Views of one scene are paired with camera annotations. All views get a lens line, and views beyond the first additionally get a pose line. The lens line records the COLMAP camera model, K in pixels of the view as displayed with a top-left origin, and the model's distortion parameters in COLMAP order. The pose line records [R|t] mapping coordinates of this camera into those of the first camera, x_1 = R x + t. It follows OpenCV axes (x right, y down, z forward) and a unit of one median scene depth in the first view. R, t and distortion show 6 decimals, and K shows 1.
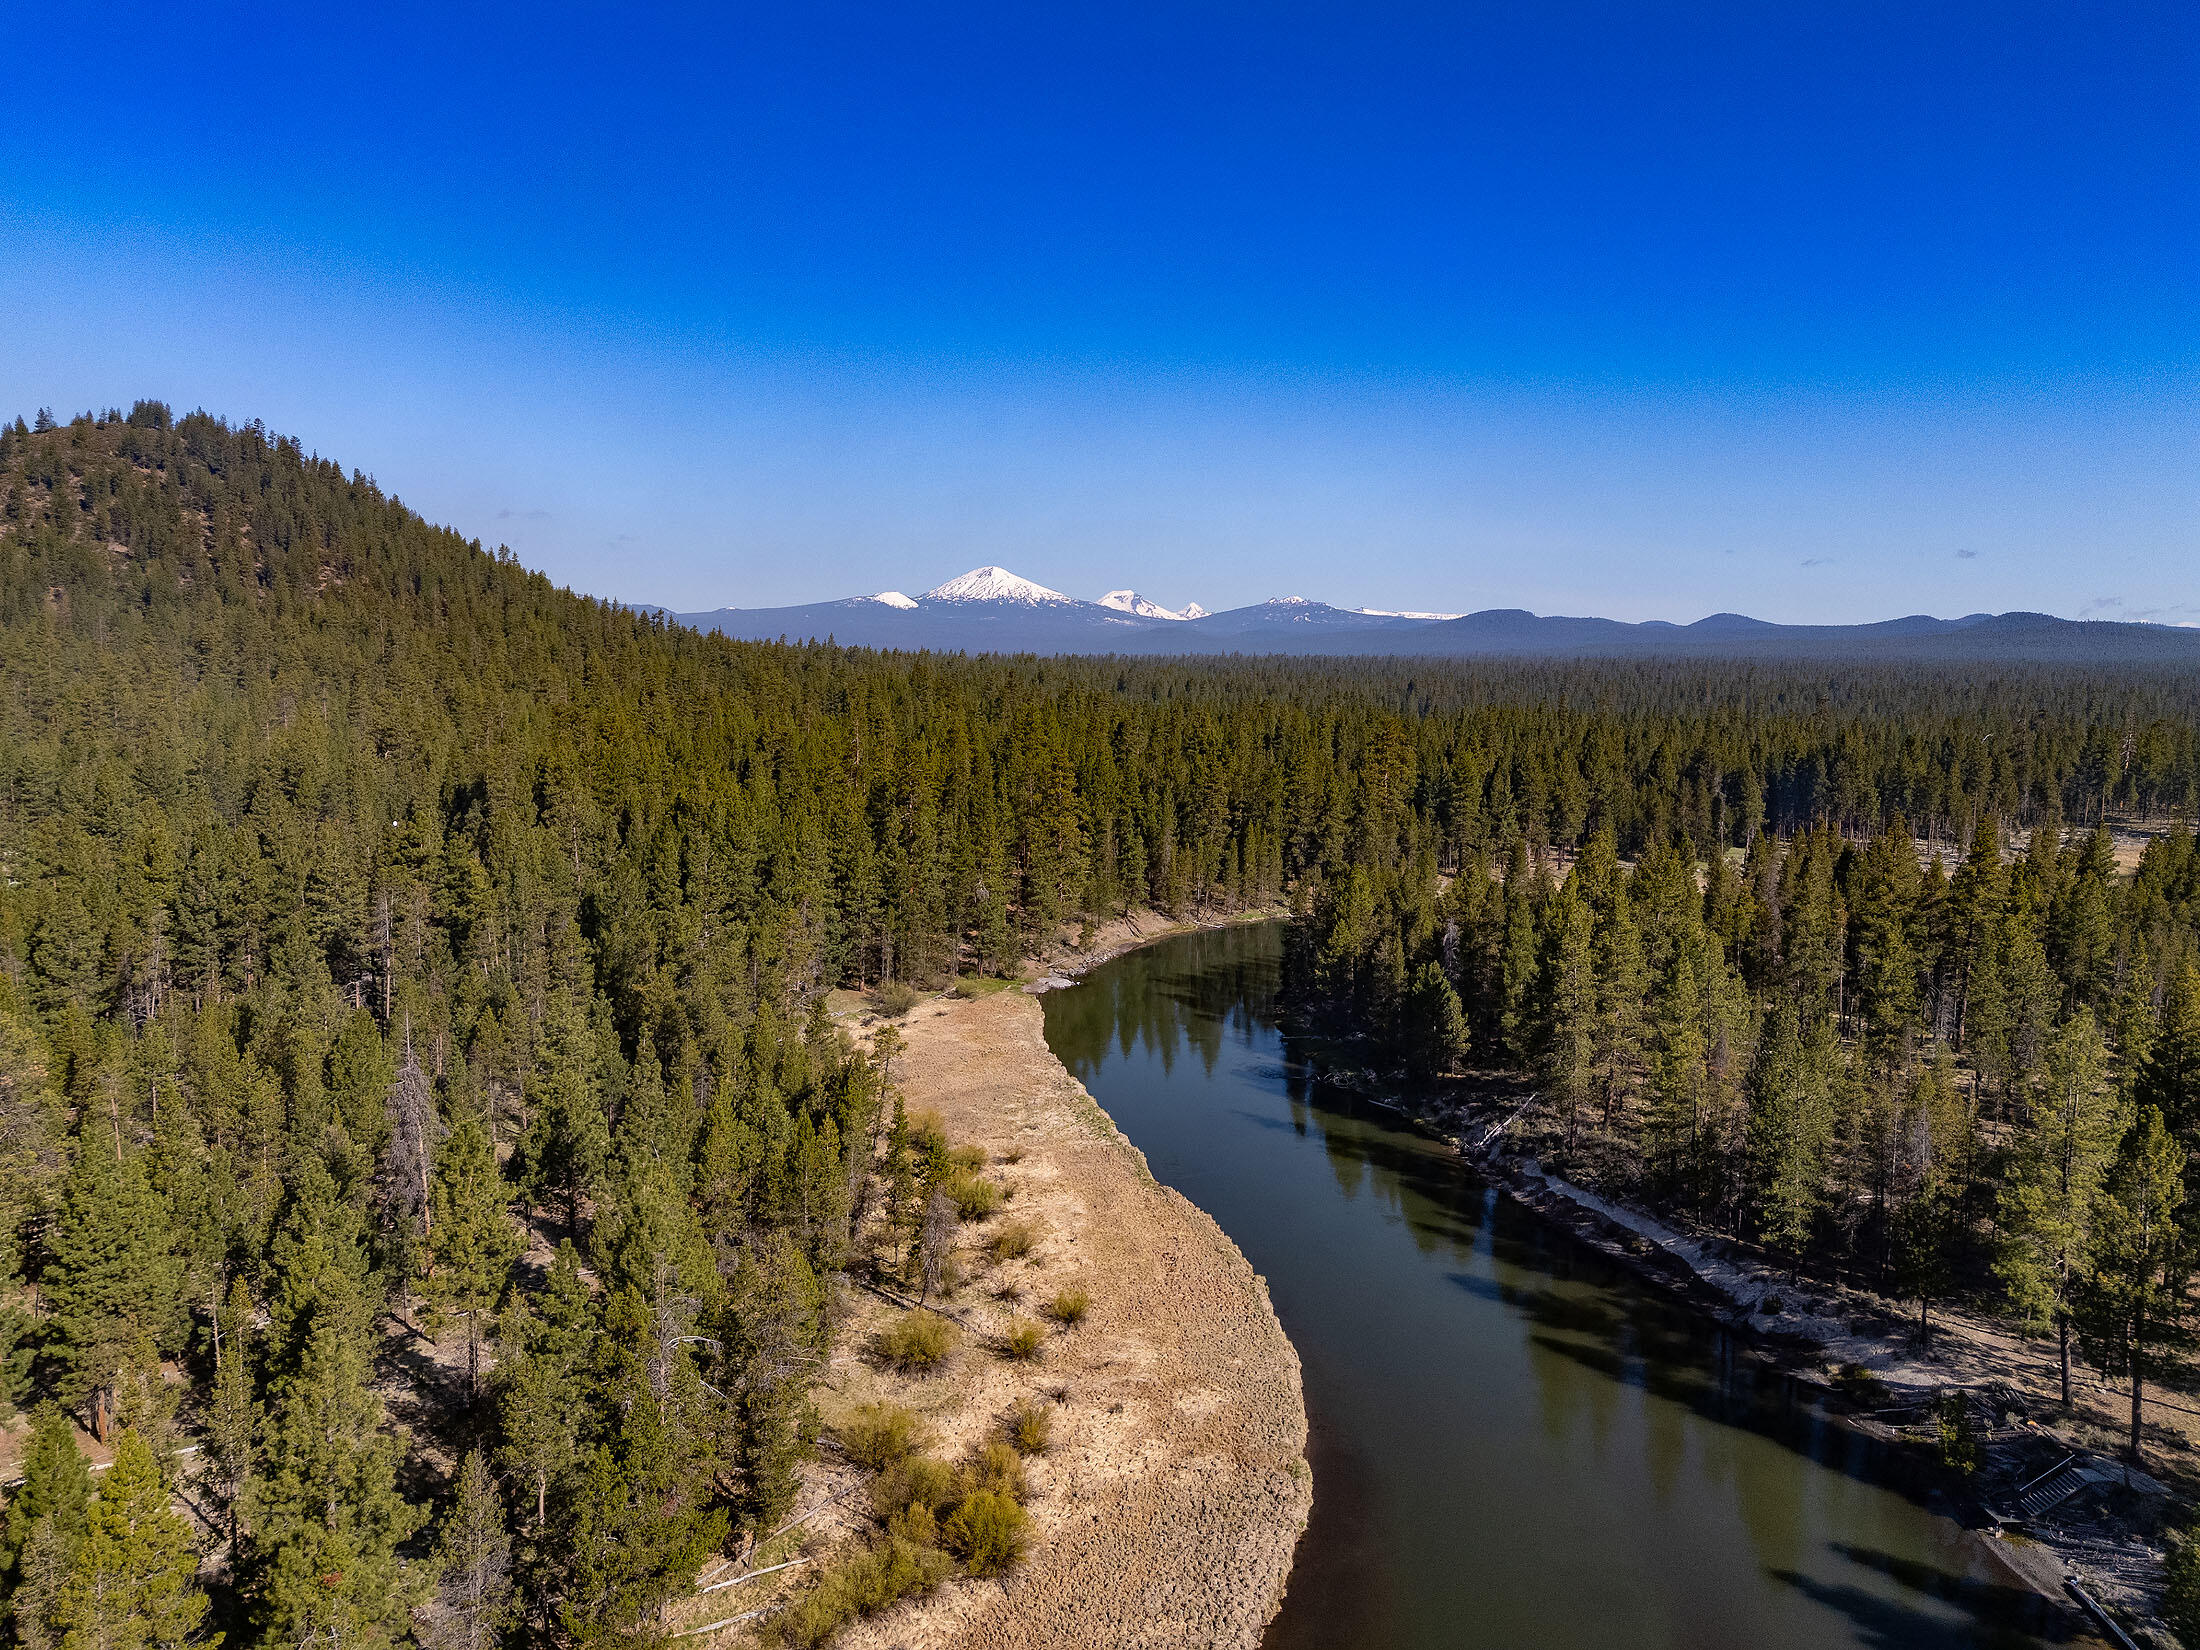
lens RADIAL K [[1530.4, 0, 1069.0], [0, 1530.4, 833.5], [0, 0, 1]] dist [0.116601, -0.123659]
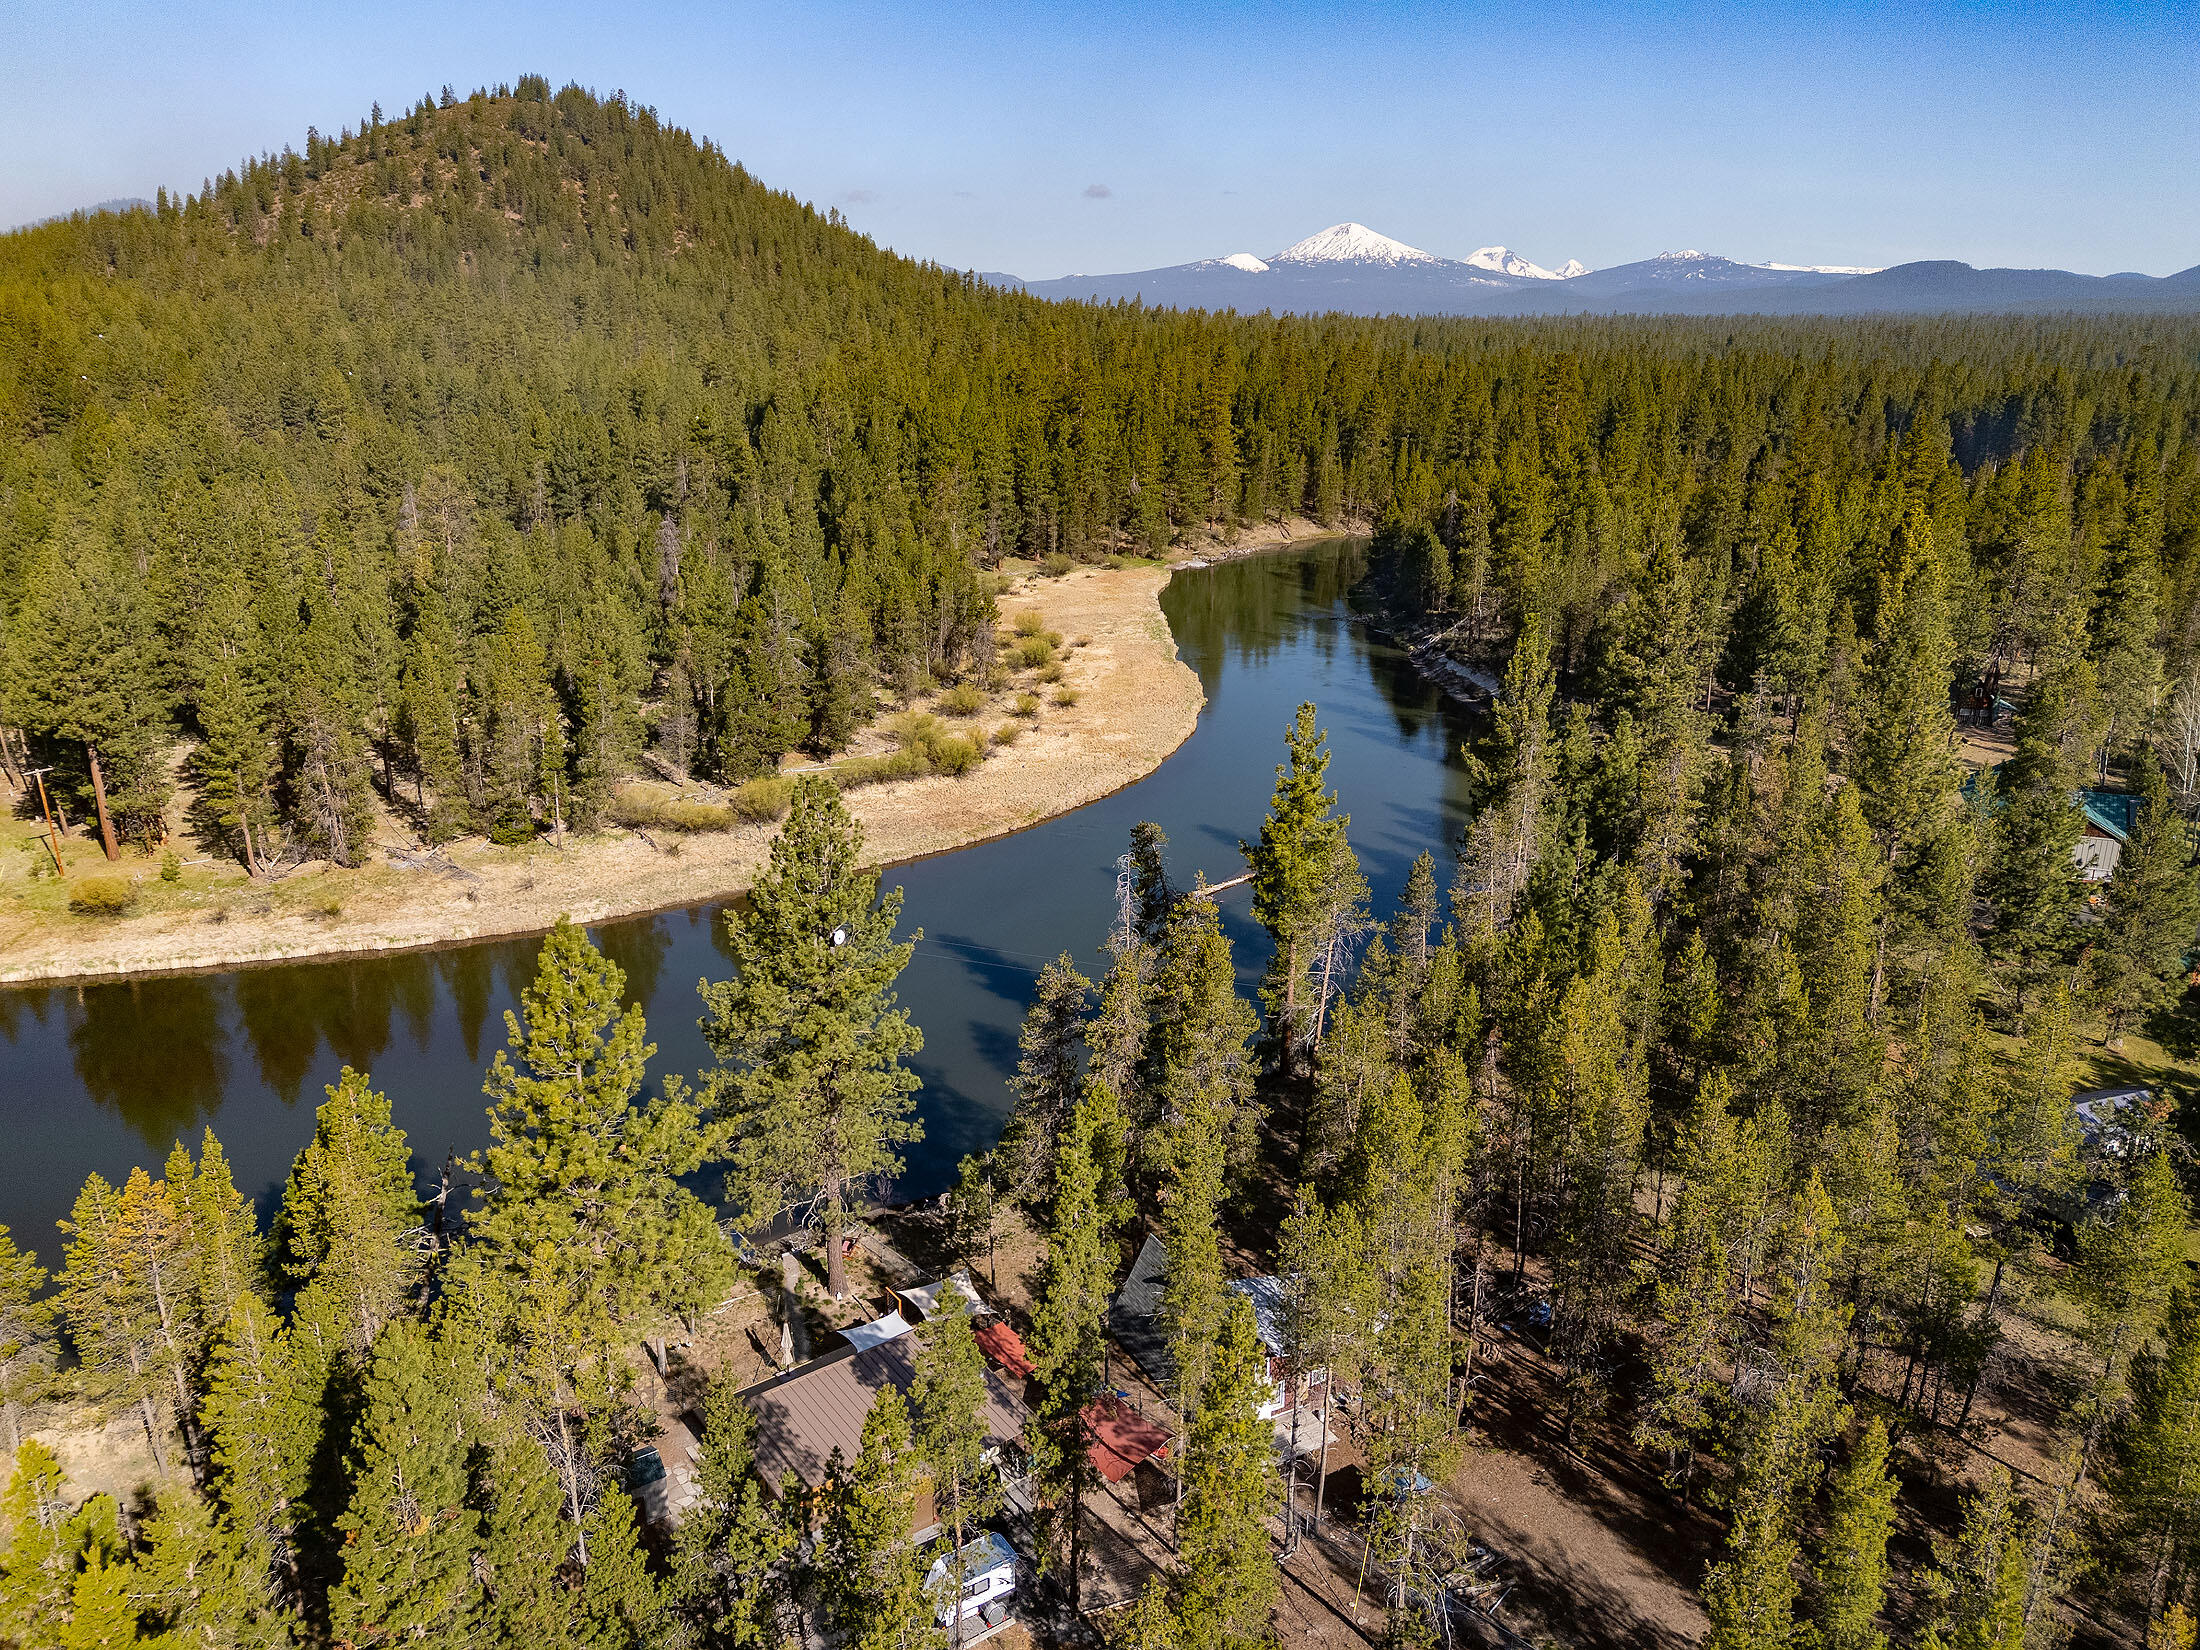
lens RADIAL K [[1556.1, 0, 1100.0], [0, 1556.1, 825.0], [0, 0, 1]] dist [0.072356, -0.065016]
pose [[0.978655, 0.058166, -0.197108, 0.070789], [-0.019427, 0.981000, 0.193034, 0.024707], [0.204591, -0.185085, 0.961190, -0.108416]]
